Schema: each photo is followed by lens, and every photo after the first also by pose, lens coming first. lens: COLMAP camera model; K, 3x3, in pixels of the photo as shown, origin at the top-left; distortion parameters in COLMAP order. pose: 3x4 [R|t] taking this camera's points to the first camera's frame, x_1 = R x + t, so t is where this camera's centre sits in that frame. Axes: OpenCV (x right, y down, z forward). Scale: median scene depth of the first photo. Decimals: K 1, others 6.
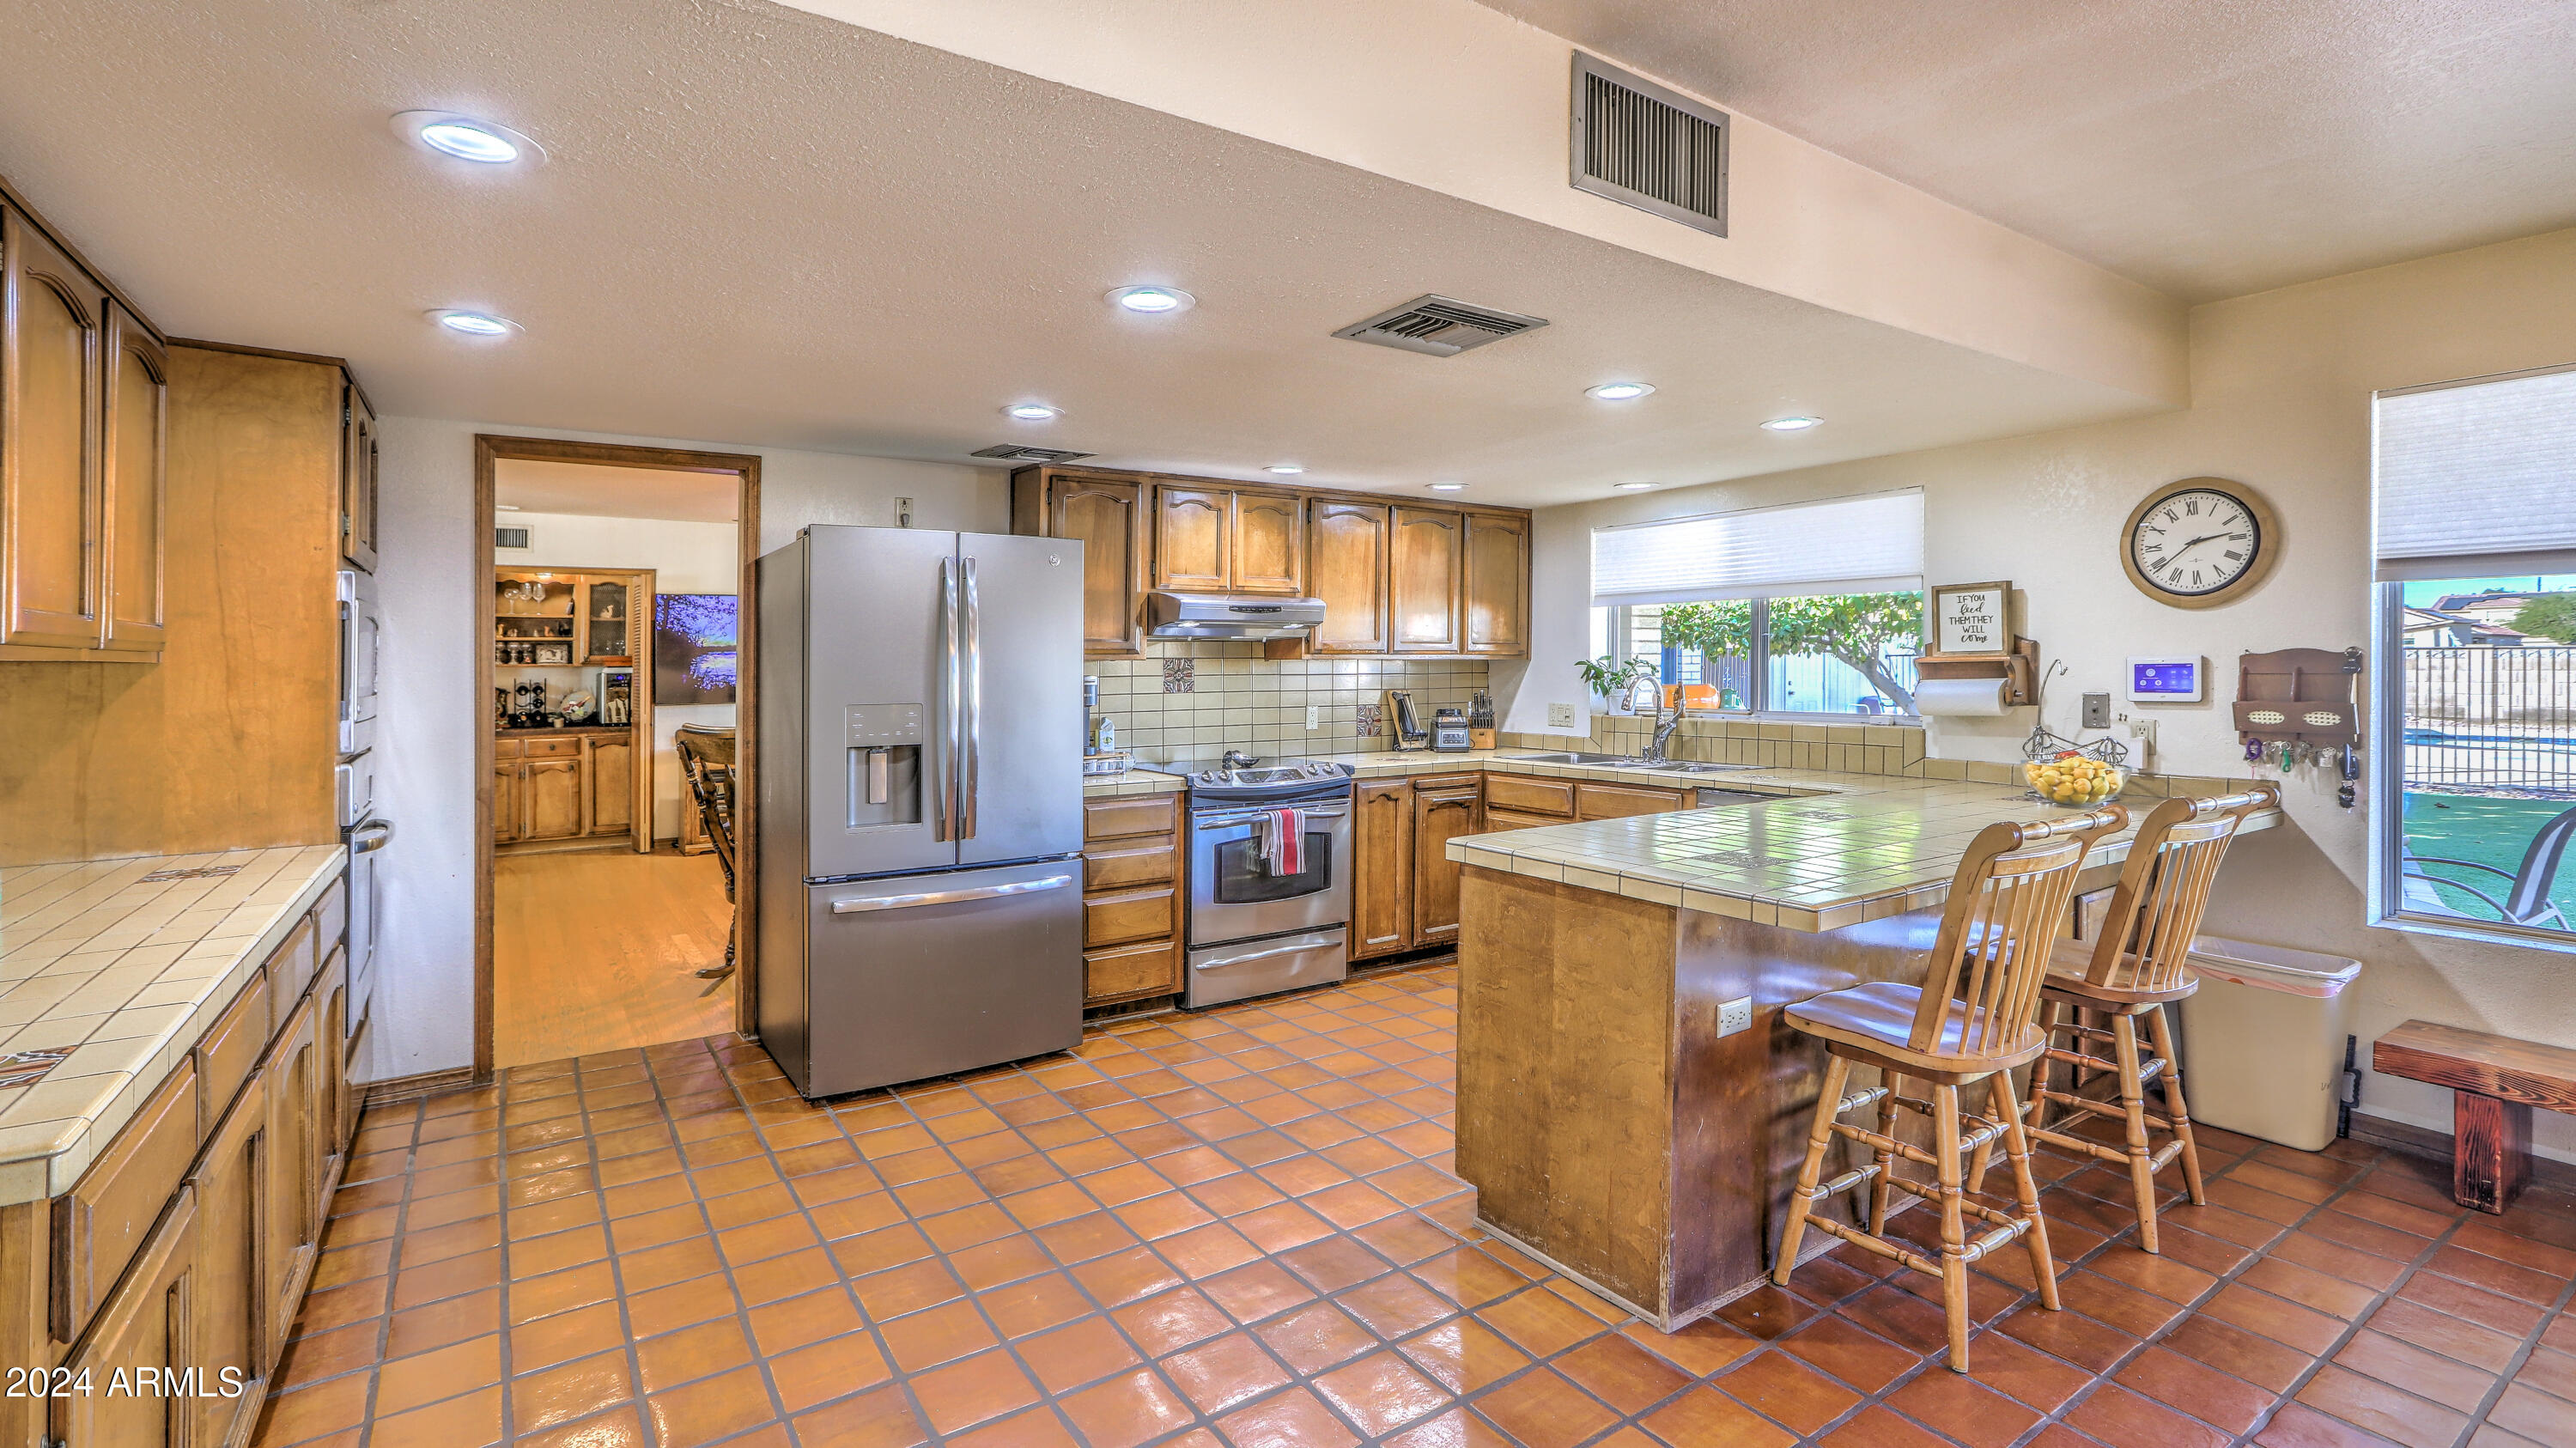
lens RADIAL K [[1164.9, 0, 1302.6], [0, 1164.9, 667.4], [0, 0, 1]] dist [0.000341, 0.001591]
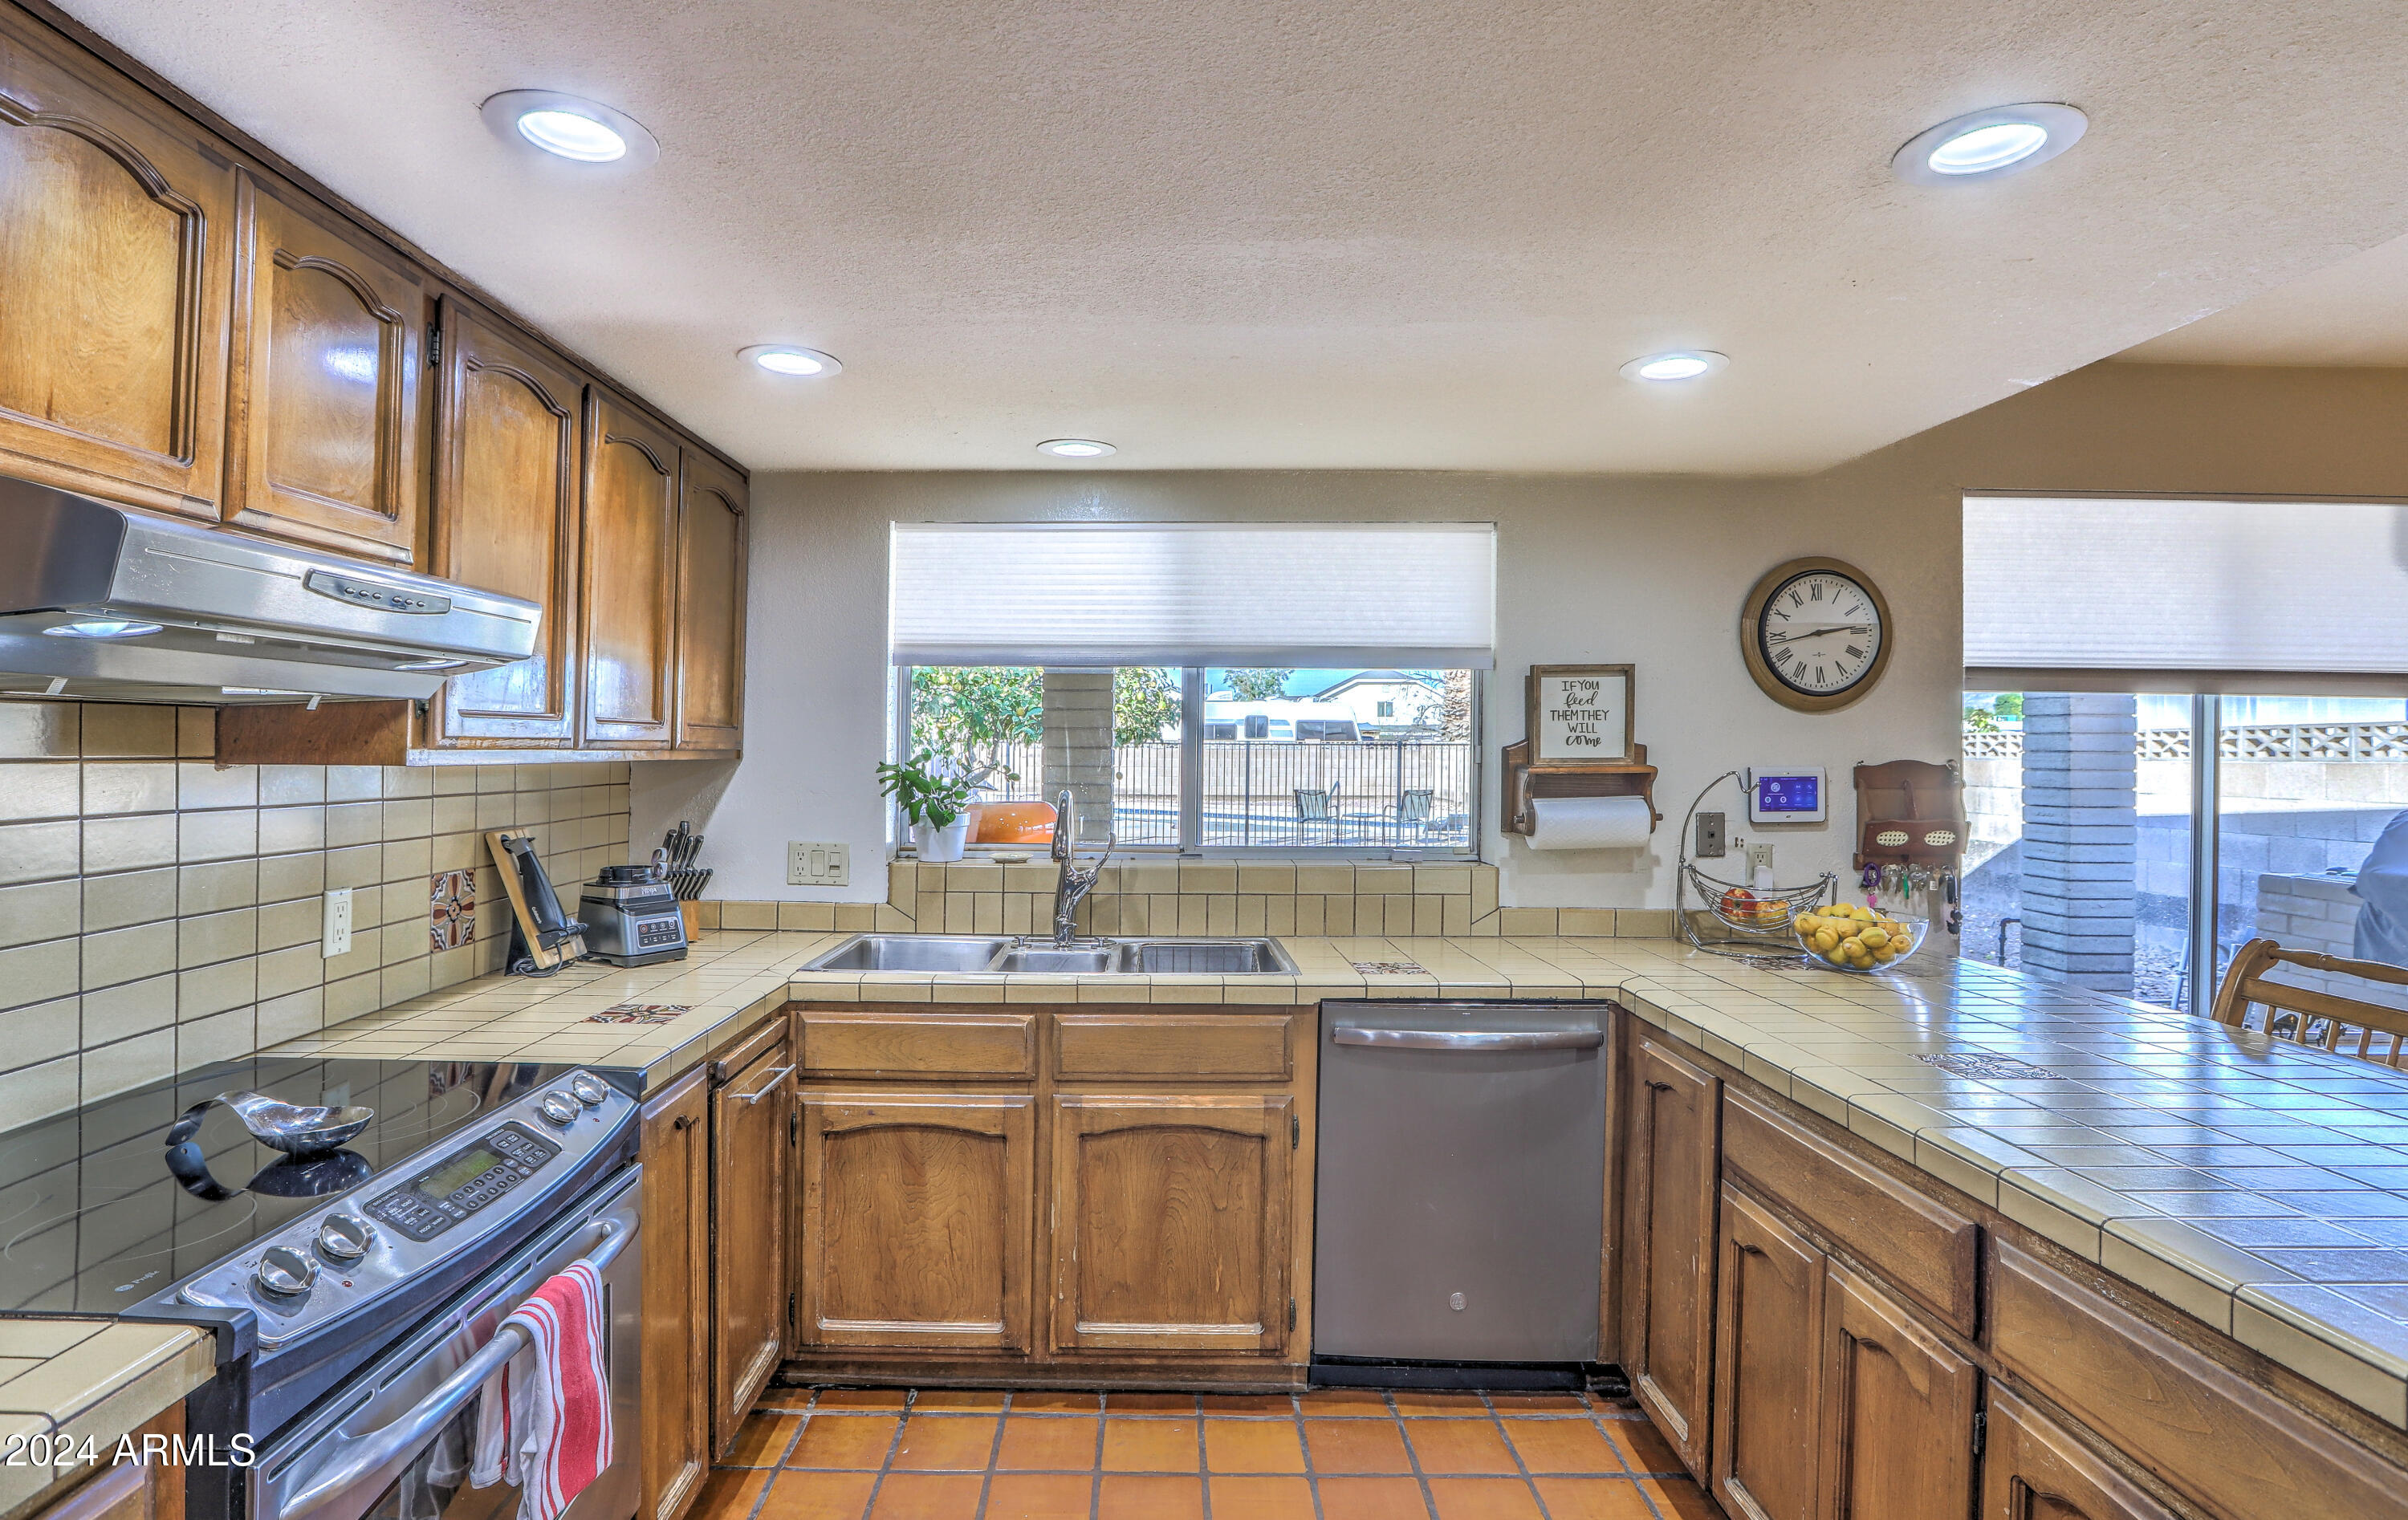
lens RADIAL K [[1172.0, 0, 1130.8], [0, 1172.0, 734.5], [0, 0, 1]] dist [-0.046001, 0.004672]
pose [[0.595180, 0.018966, 0.803369, -0.189543], [-0.006869, 0.999805, -0.018515, -0.014167], [-0.803563, 0.005502, 0.595194, 0.856342]]
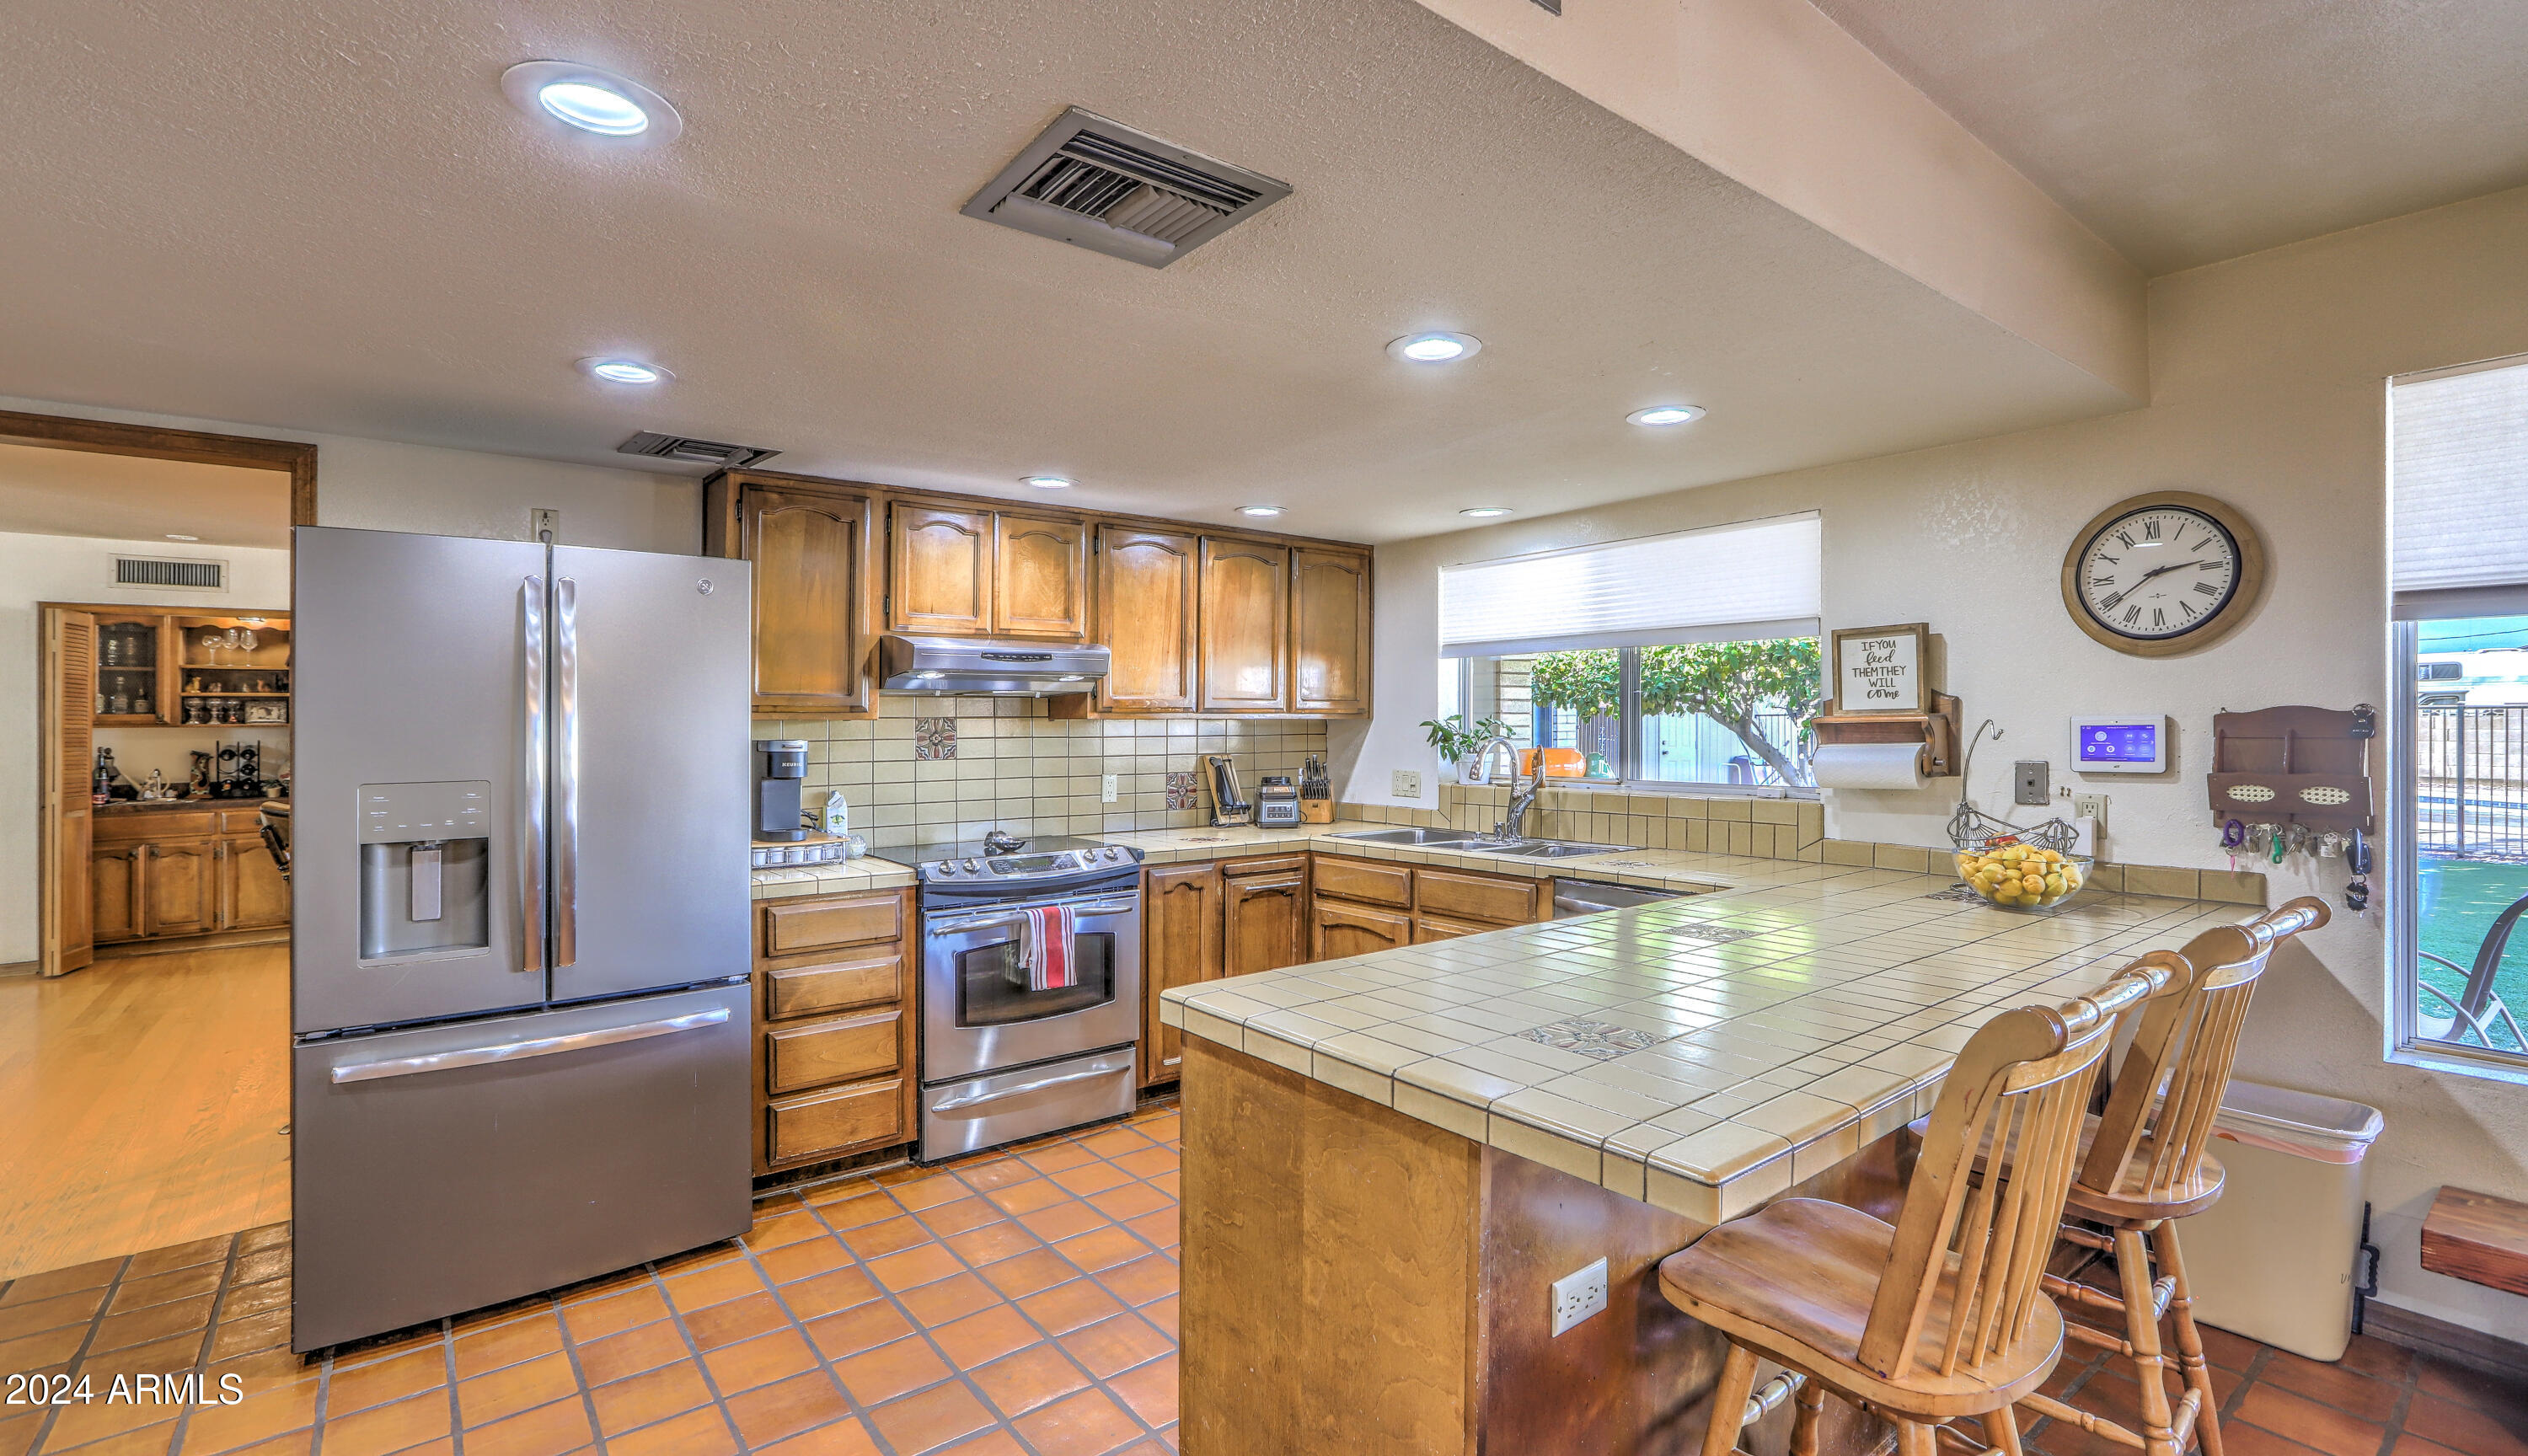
lens RADIAL K [[1126.2, 0, 1290.3], [0, 1126.2, 714.9], [0, 0, 1]] dist [-0.001837, 0.001454]
pose [[0.997049, 0.000676, 0.076762, 0.109534], [0.000094, 0.999950, -0.010023, -0.002469], [-0.076765, 0.010001, 0.996999, 0.263890]]
